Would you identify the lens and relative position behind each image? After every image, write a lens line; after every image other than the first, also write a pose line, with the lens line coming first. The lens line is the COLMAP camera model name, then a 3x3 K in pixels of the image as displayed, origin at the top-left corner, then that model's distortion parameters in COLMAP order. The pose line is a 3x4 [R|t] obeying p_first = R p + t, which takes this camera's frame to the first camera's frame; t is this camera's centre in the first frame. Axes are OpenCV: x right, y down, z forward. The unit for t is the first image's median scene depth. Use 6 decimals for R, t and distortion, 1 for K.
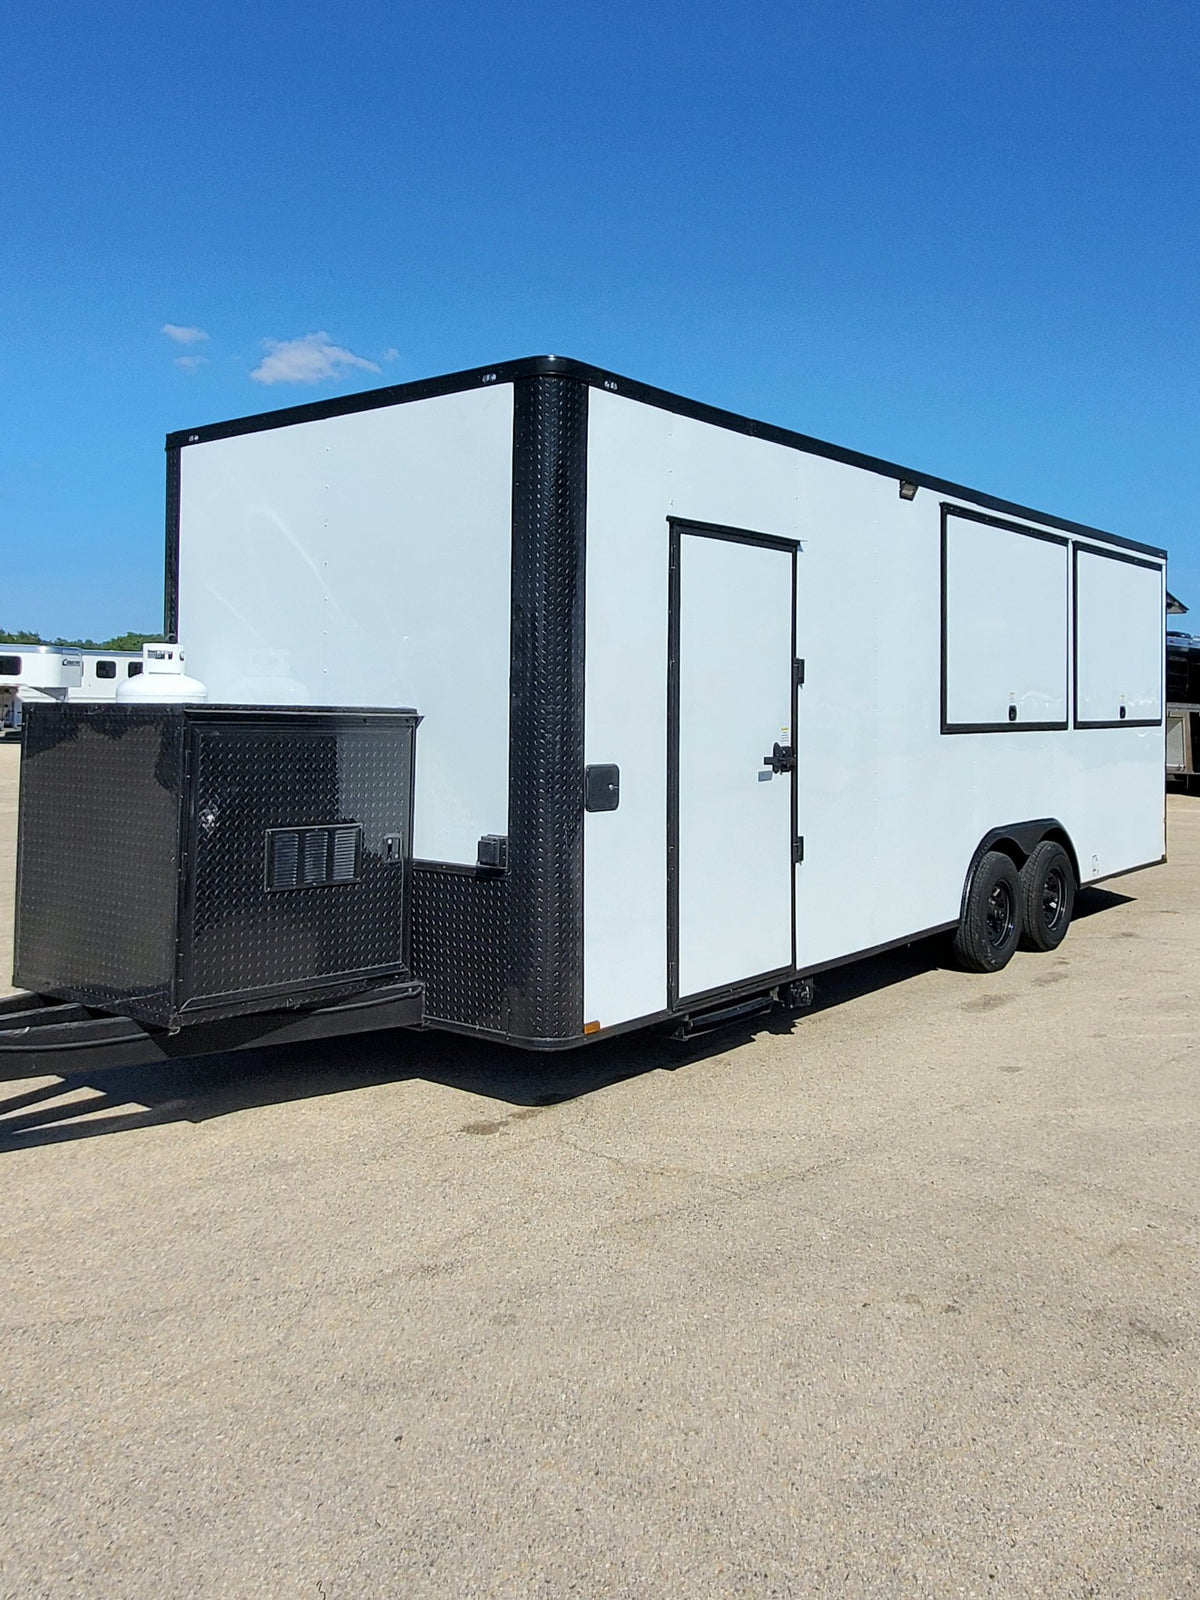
lens RADIAL K [[1305.4, 0, 625.1], [0, 1305.4, 696.3], [0, 0, 1]] dist [-0.045850, 0.138354]
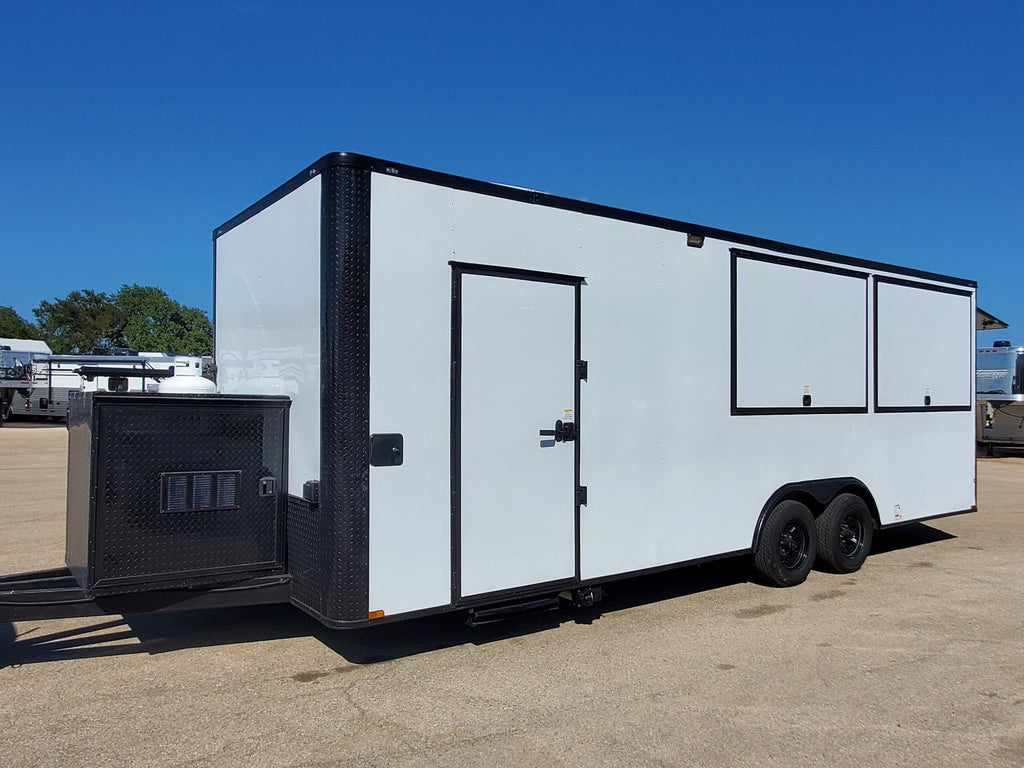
lens RADIAL K [[749.5, 0, 489.5], [0, 749.5, 402.0], [0, 0, 1]] dist [0.000388, -0.000683]
pose [[0.959145, -0.000483, -0.282913, 0.270986], [0.003319, 0.999949, 0.009544, 0.007930], [0.282894, -0.010093, 0.959098, 0.193346]]
